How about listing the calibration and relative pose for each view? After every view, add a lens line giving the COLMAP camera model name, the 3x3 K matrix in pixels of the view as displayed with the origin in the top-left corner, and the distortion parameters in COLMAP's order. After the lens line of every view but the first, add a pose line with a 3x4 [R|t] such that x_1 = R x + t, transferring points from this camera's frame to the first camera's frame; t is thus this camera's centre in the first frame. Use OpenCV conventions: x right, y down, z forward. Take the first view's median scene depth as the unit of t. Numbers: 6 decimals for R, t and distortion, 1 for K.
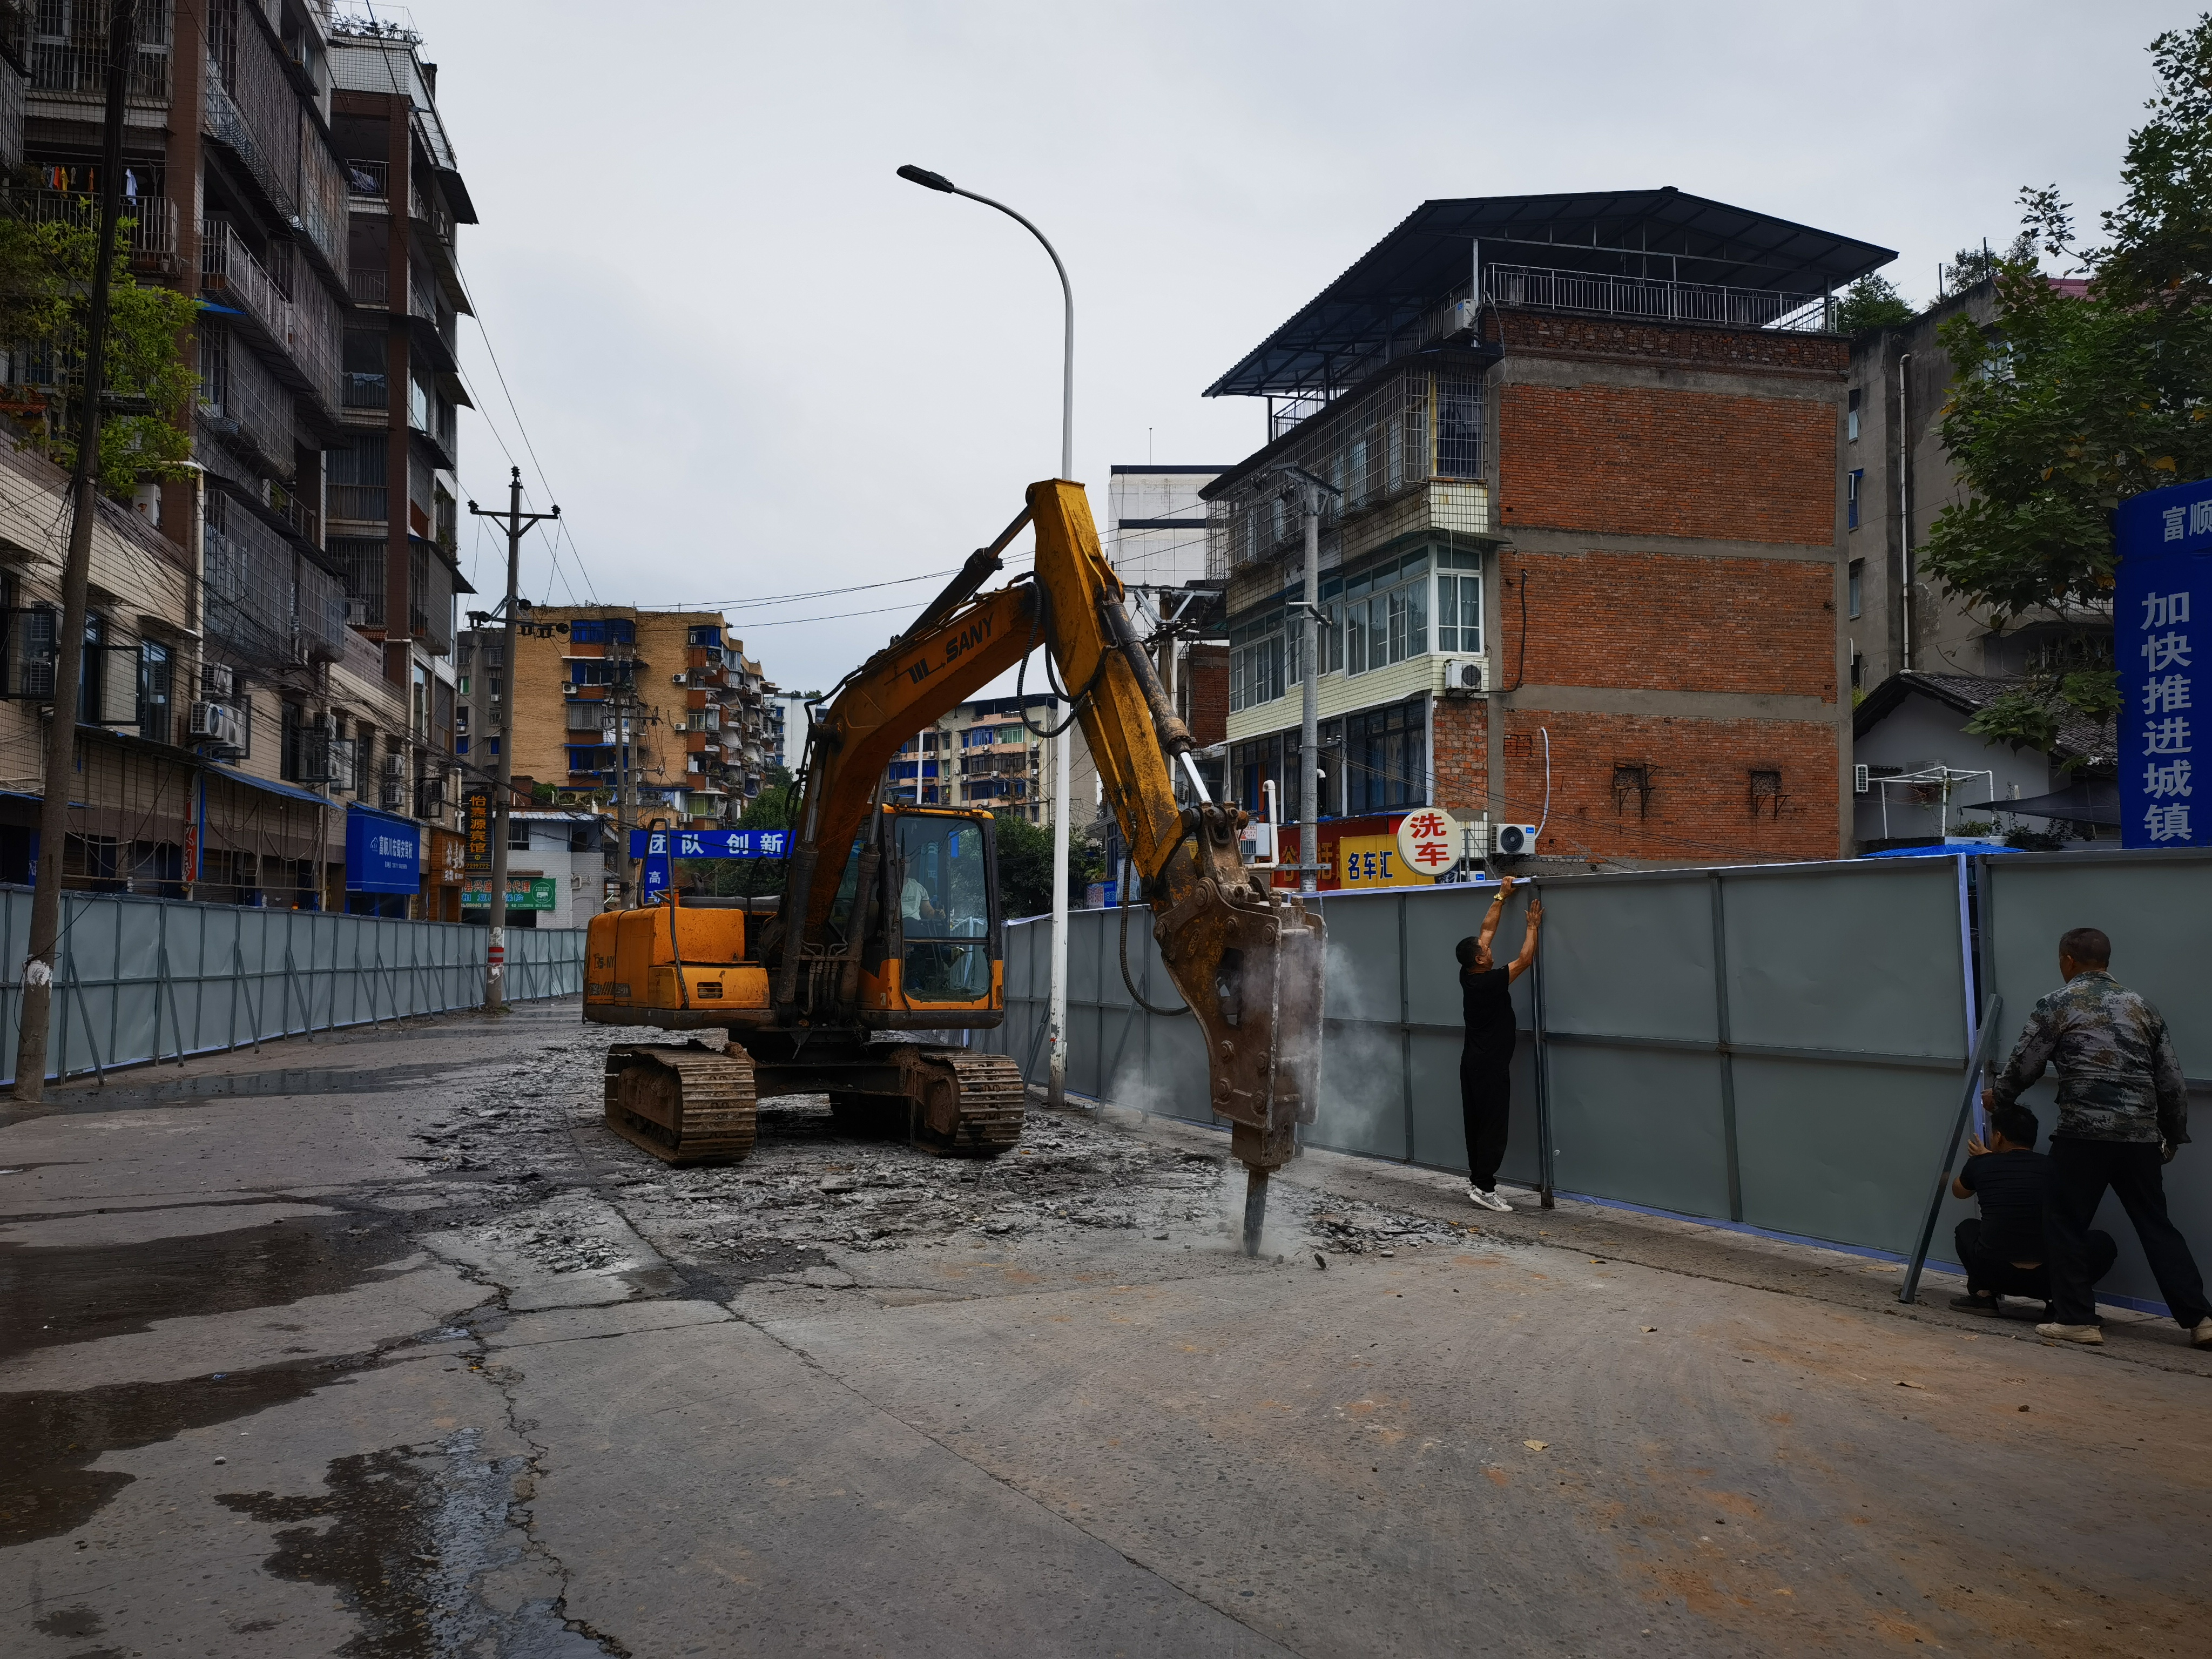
lens RADIAL K [[1707.5, 0, 1124.5], [0, 1707.5, 809.2], [0, 0, 1]] dist [0.136365, -0.120711]
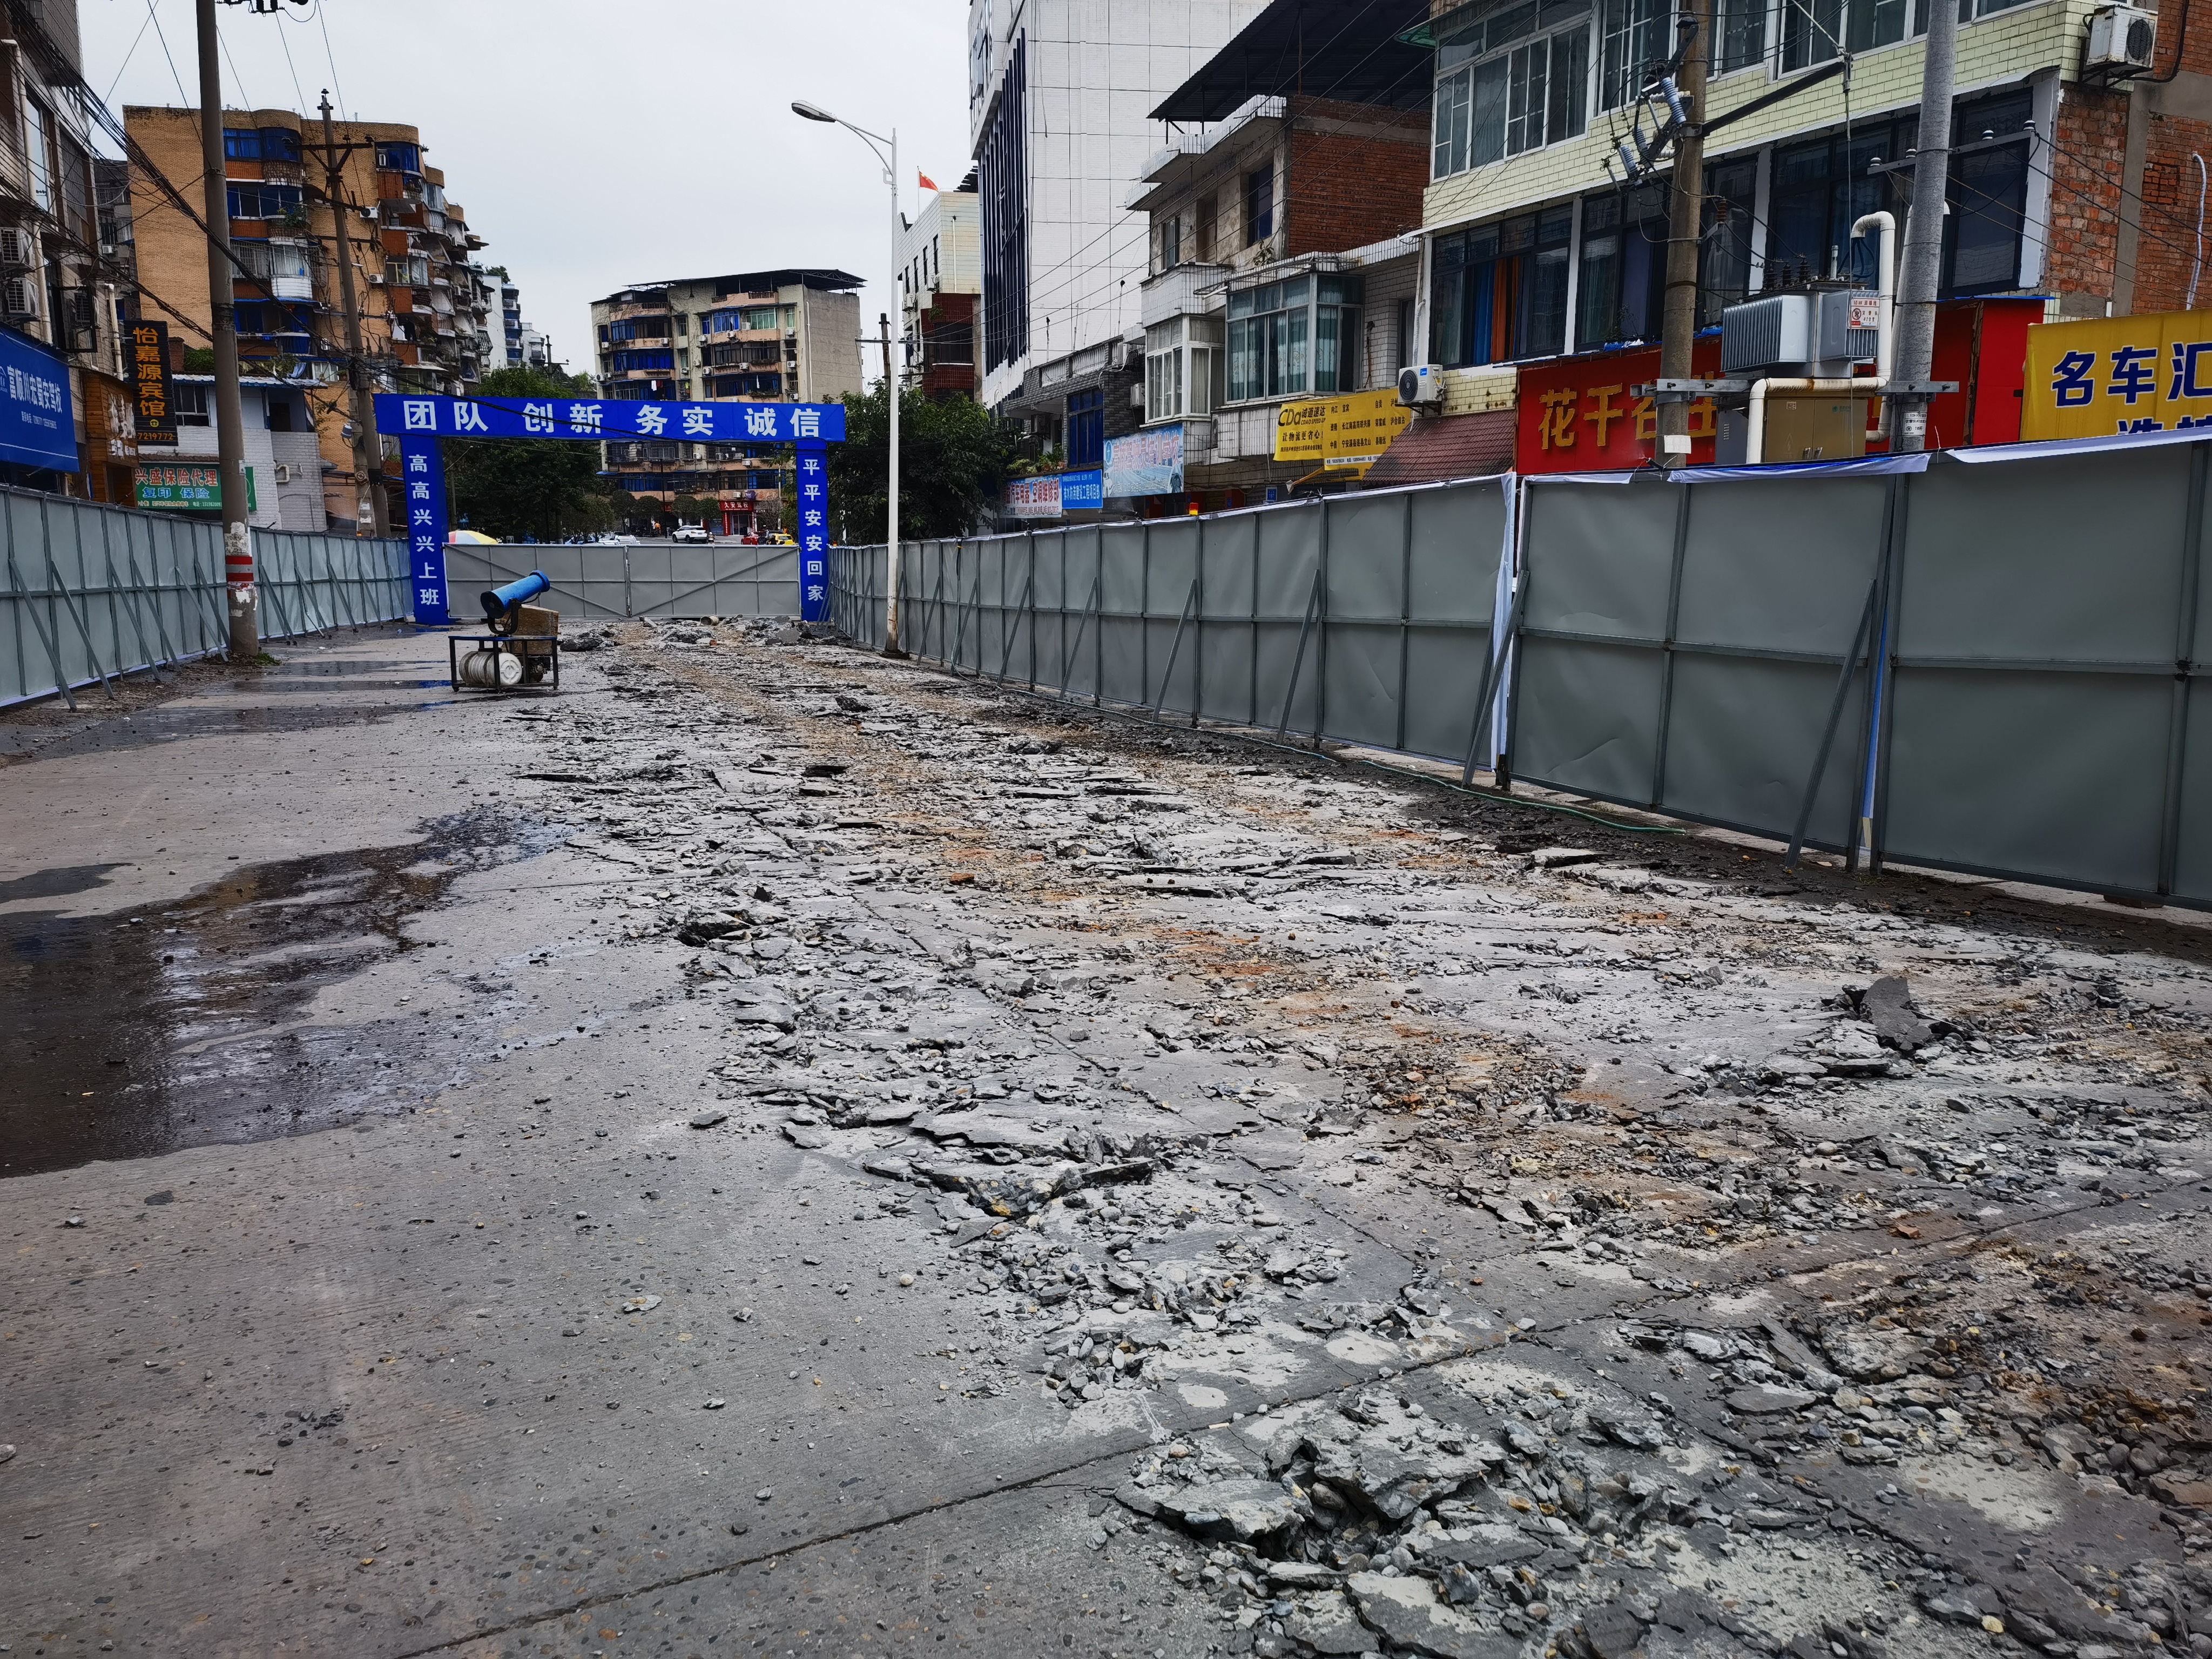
lens RADIAL K [[1707.5, 0, 1122.7], [0, 1707.5, 778.7], [0, 0, 1]] dist [0.136365, -0.120711]
pose [[0.985393, -0.029359, 0.167747, -0.067942], [-0.004878, 0.979757, 0.200129, 0.013008], [-0.170227, -0.198024, 0.965303, 0.140765]]
